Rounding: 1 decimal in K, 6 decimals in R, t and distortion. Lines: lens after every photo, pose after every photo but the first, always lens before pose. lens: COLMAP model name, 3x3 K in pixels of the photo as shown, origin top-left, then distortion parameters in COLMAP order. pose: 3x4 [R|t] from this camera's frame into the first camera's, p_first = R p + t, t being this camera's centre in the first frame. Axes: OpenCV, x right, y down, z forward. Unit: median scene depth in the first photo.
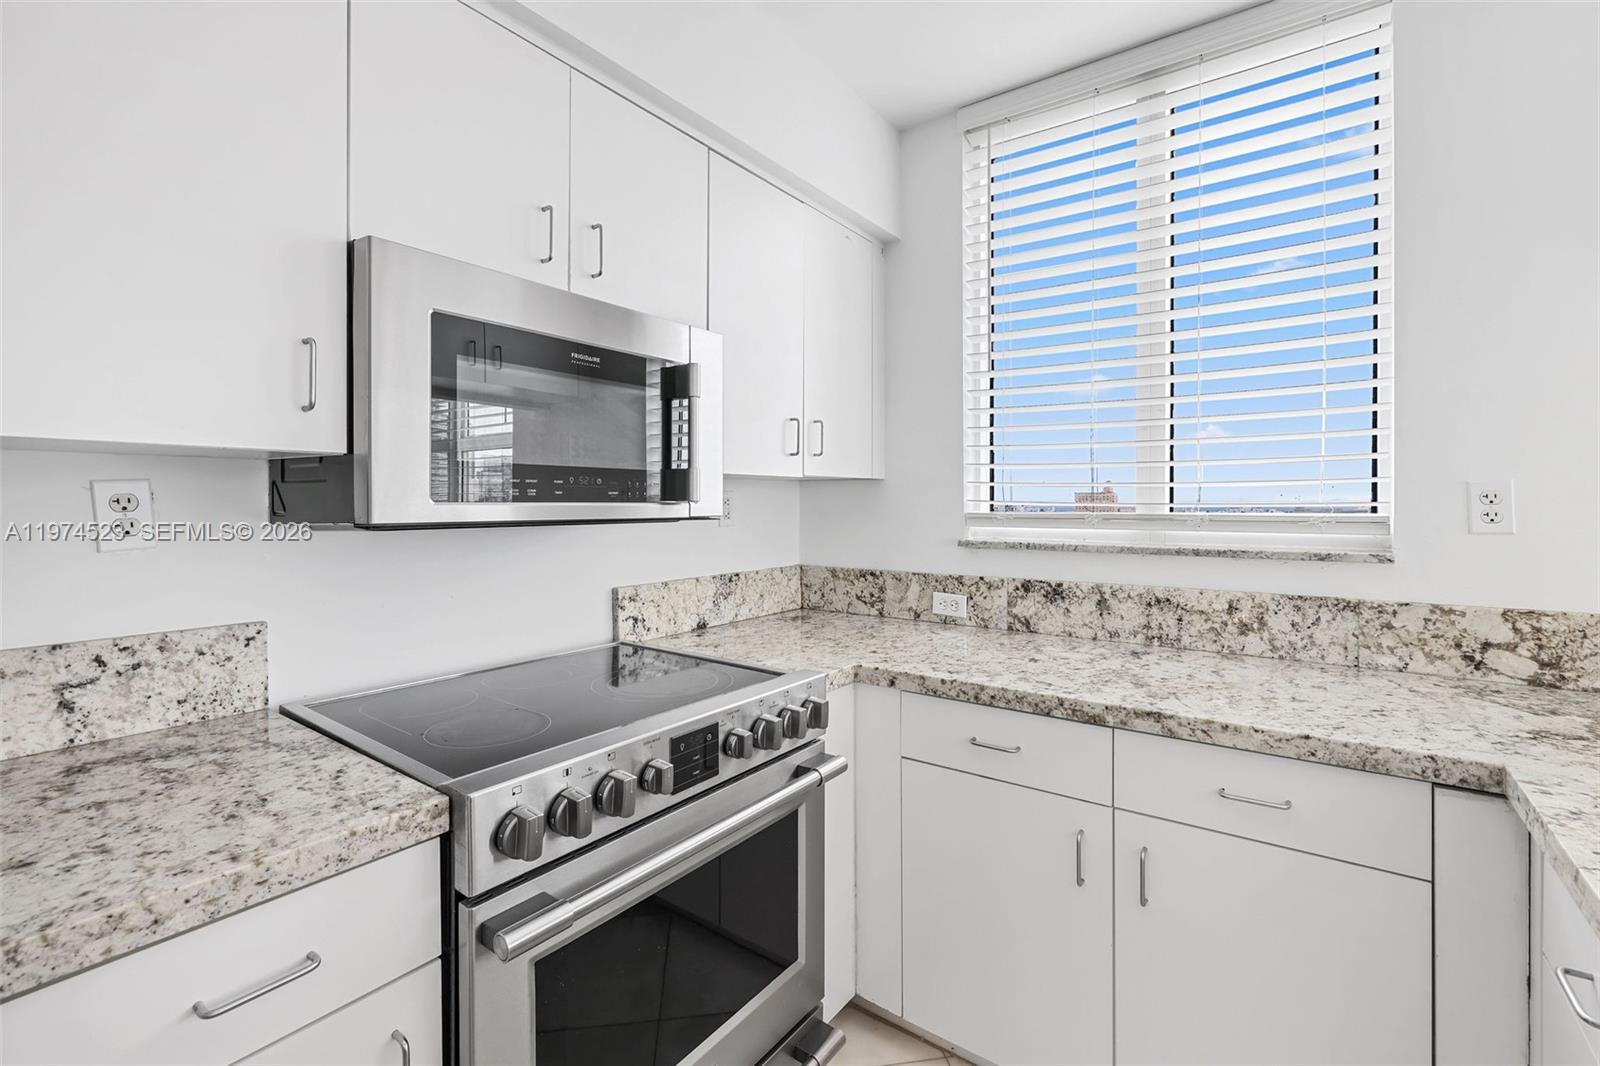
lens RADIAL K [[690.6, 0, 806.3], [0, 690.6, 510.6], [0, 0, 1]] dist [-0.000144, -0.000408]
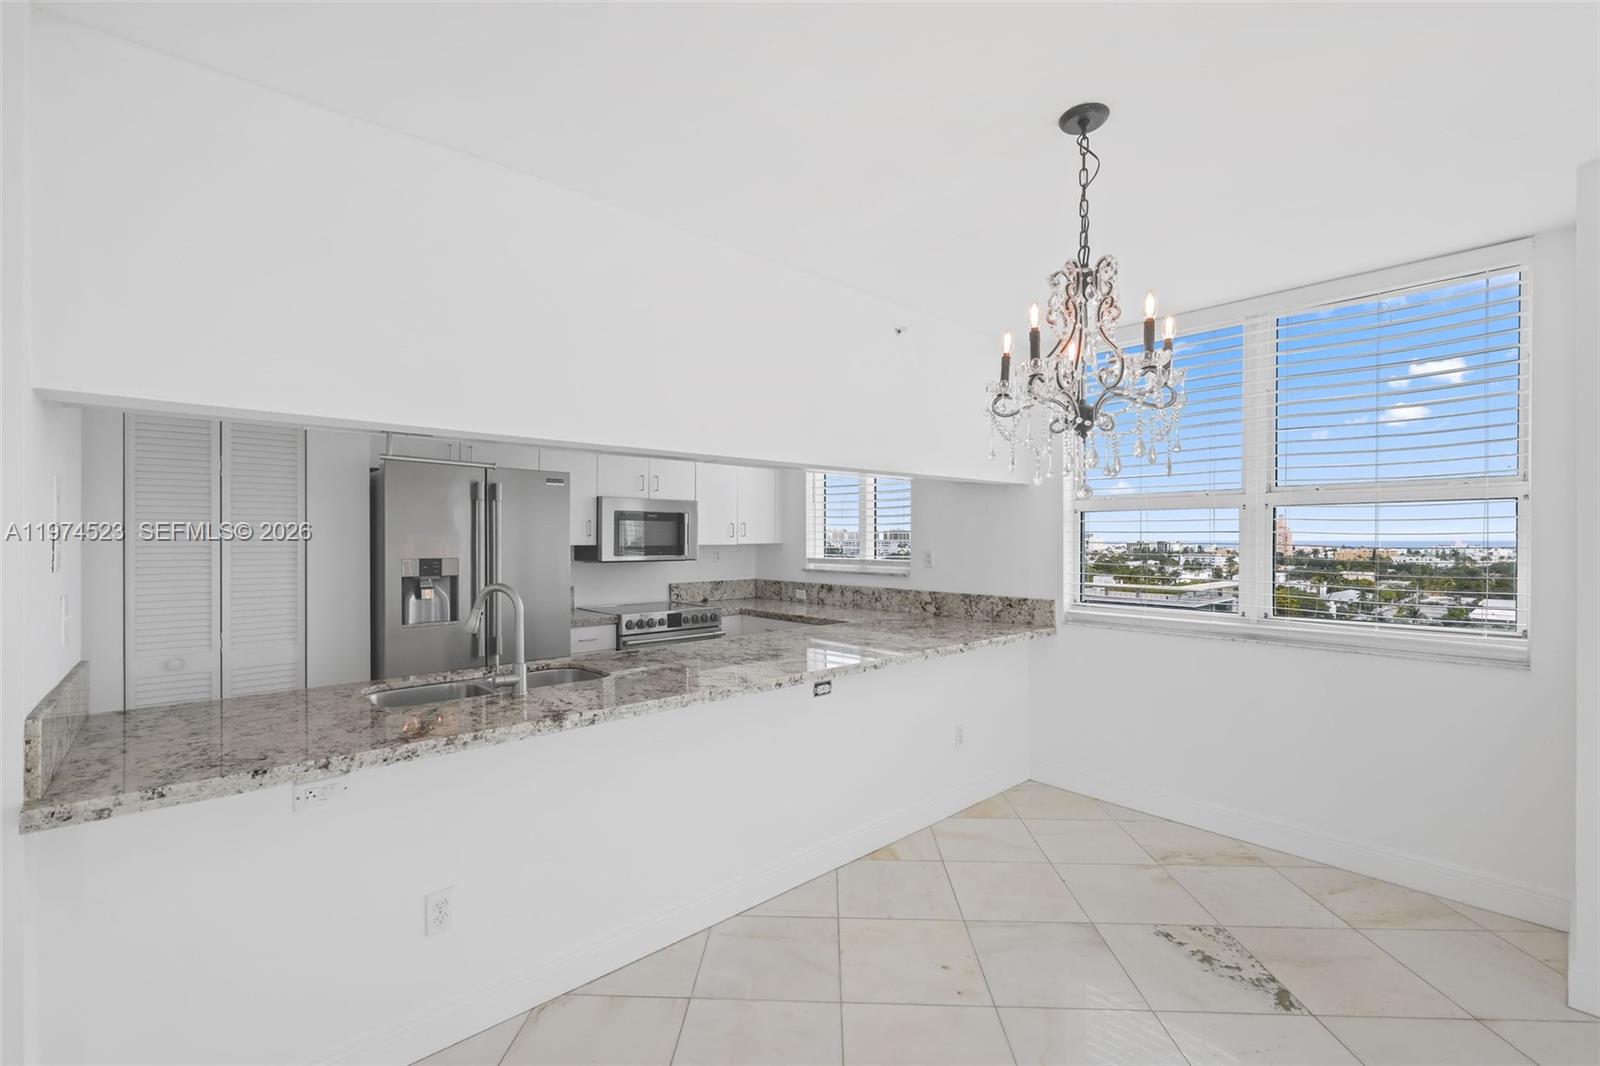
lens RADIAL K [[690.6, 0, 811.1], [0, 690.6, 544.8], [0, 0, 1]] dist [-0.000144, -0.000408]
pose [[0.980556, 0.004293, -0.196191, 1.021024], [-0.004338, 0.999991, 0.000204, -0.061902], [0.196190, 0.000651, 0.980566, -2.022613]]
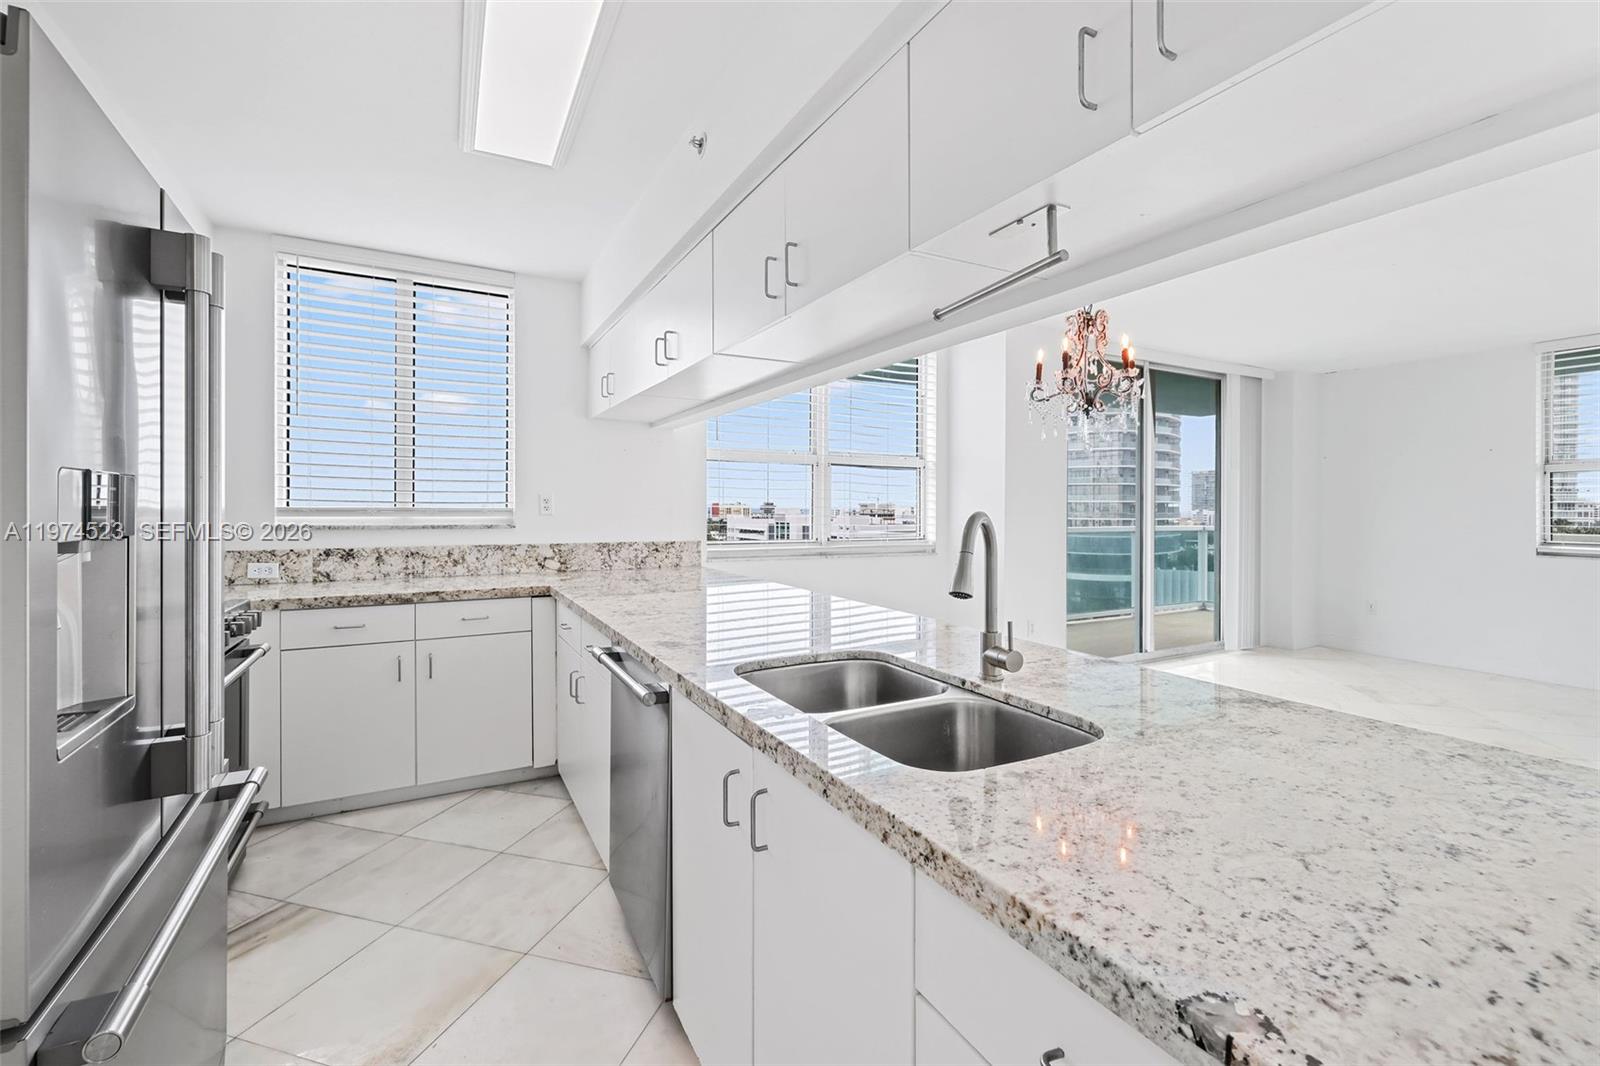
lens RADIAL K [[690.6, 0, 805.4], [0, 690.6, 511.0], [0, 0, 1]] dist [-0.000144, -0.000408]
pose [[0.421805, -0.001365, 0.906686, -0.868618], [0.004412, 0.999990, -0.000548, 0.023307], [-0.906676, 0.004232, 0.421807, -0.892444]]
